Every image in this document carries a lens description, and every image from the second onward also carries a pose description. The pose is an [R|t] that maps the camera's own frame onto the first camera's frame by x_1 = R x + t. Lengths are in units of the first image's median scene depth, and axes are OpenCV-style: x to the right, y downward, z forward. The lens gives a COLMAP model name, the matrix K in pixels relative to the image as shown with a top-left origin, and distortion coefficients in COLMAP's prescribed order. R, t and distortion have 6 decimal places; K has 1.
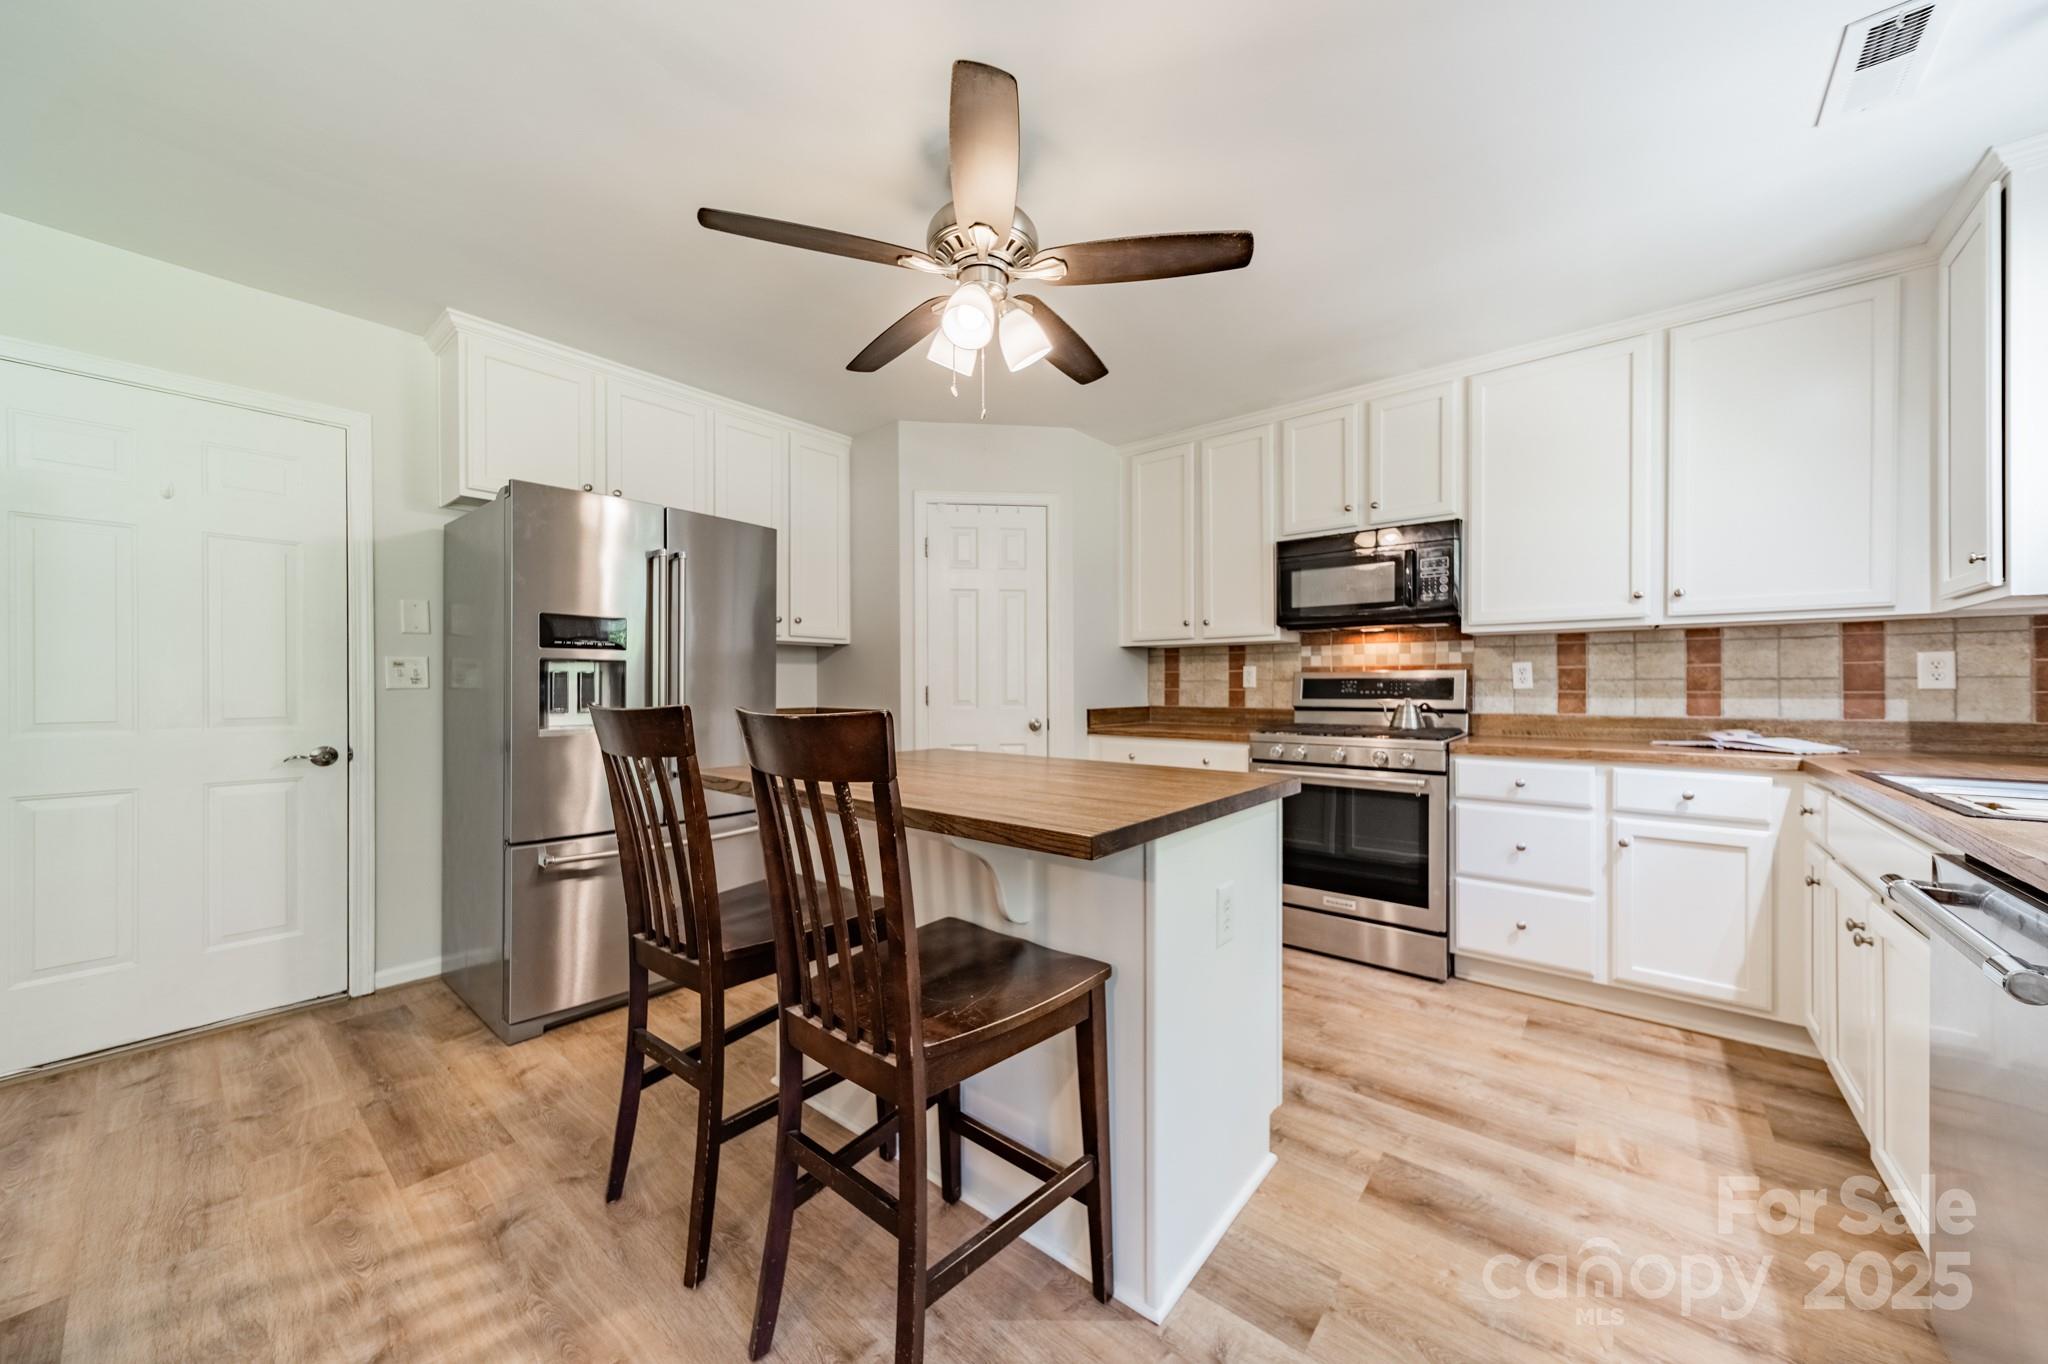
lens RADIAL K [[723.0, 0, 1033.7], [0, 723.0, 689.0], [0, 0, 1]] dist [0.005899, 0.000231]
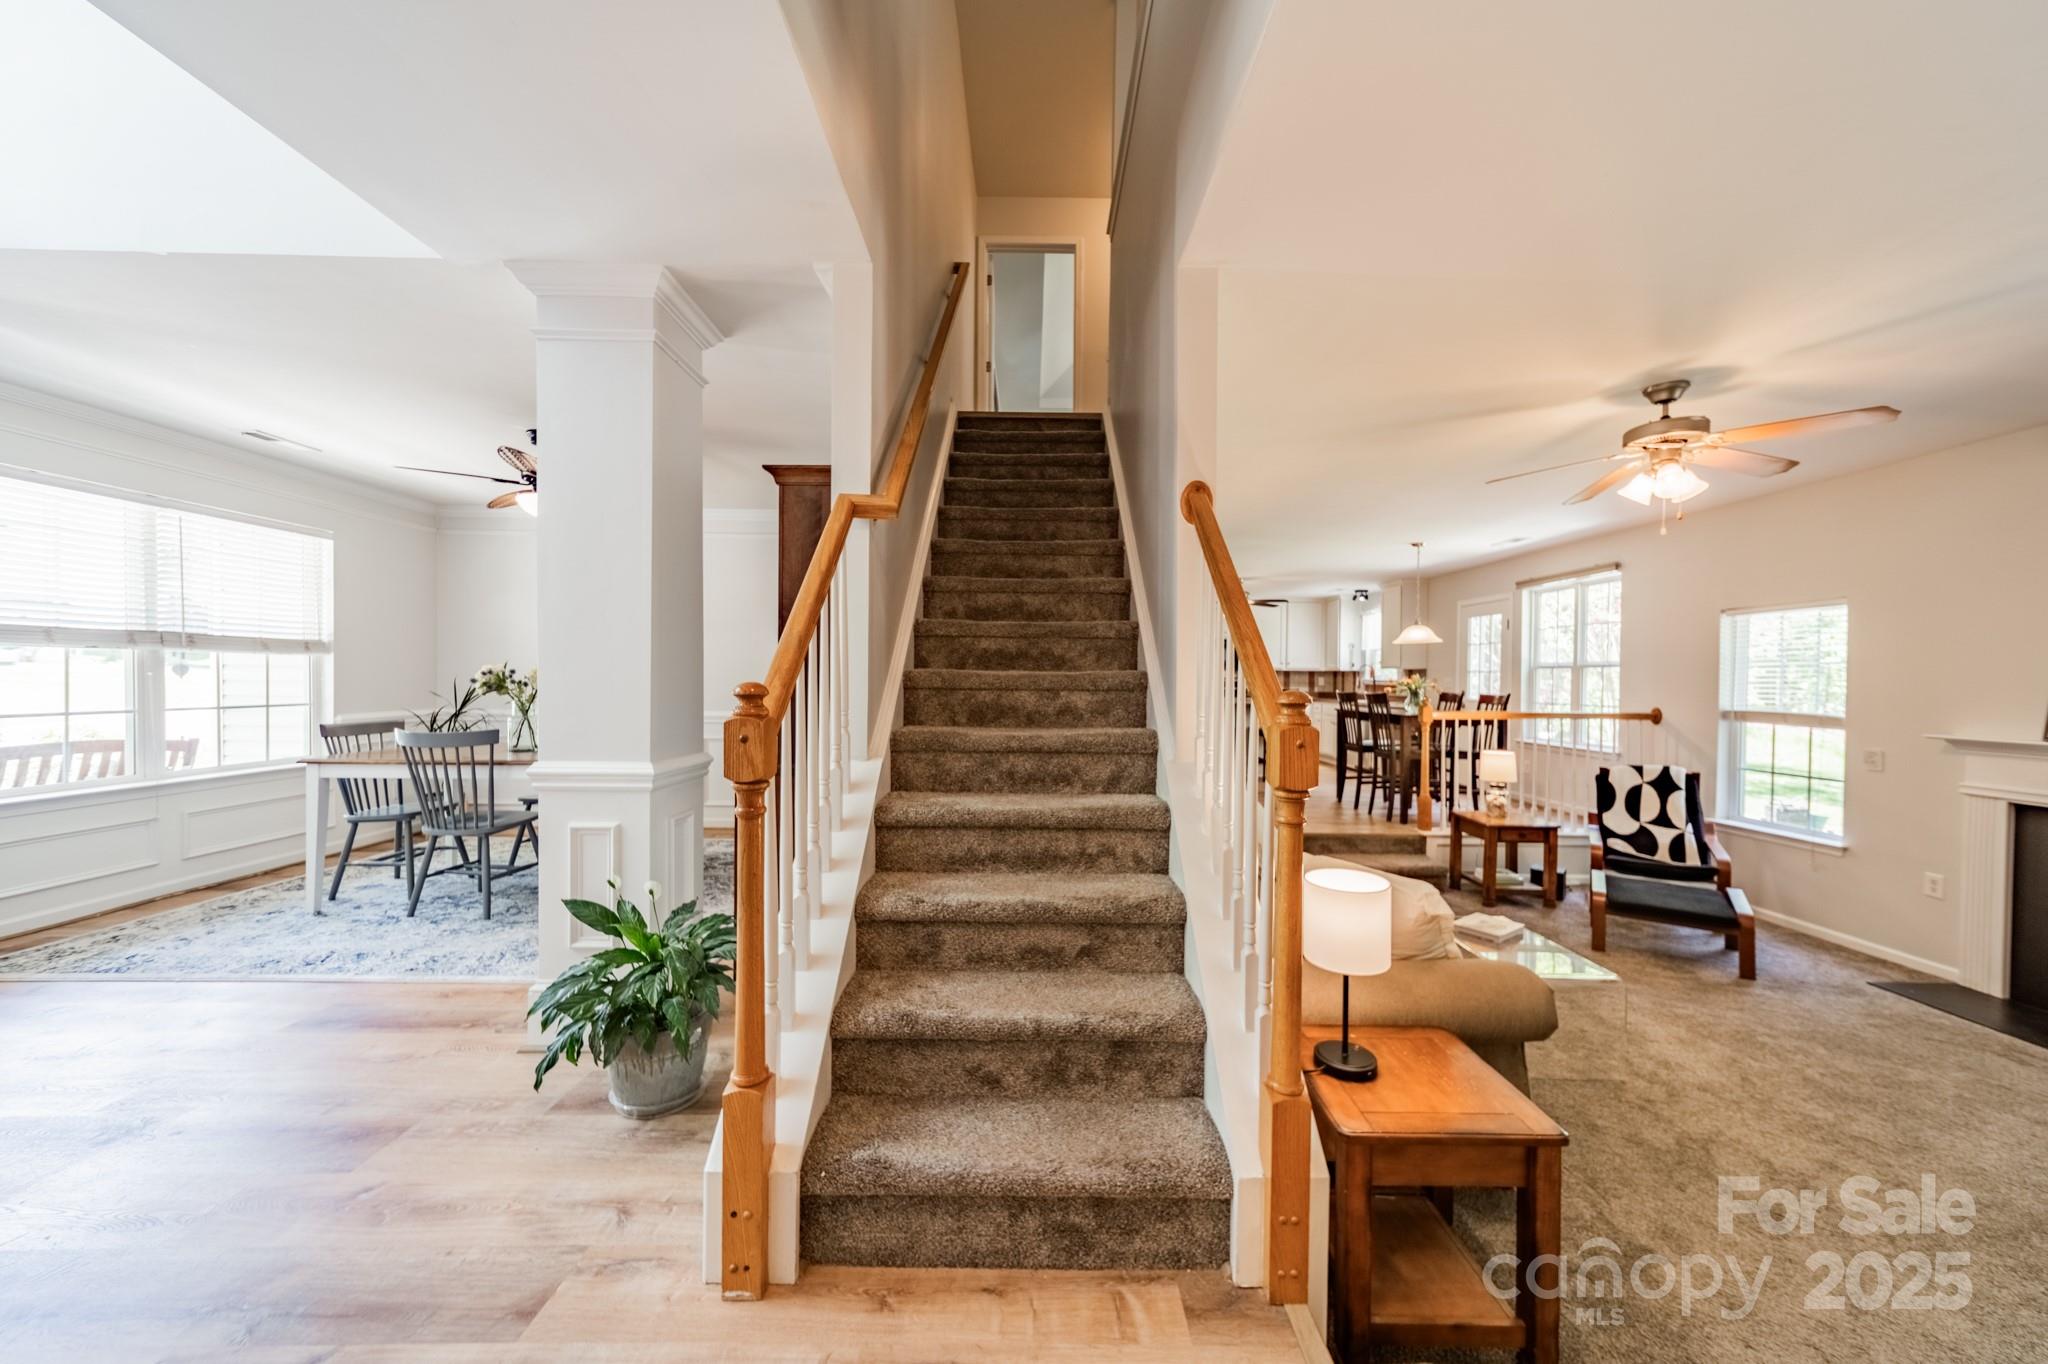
lens RADIAL K [[723.0, 0, 1030.1], [0, 723.0, 689.0], [0, 0, 1]] dist [0.005899, 0.000231]
pose [[0.771517, 0.001264, 0.636208, -2.792830], [-0.010830, 0.999879, 0.011147, -0.008873], [-0.636117, -0.015491, 0.771437, -1.241292]]
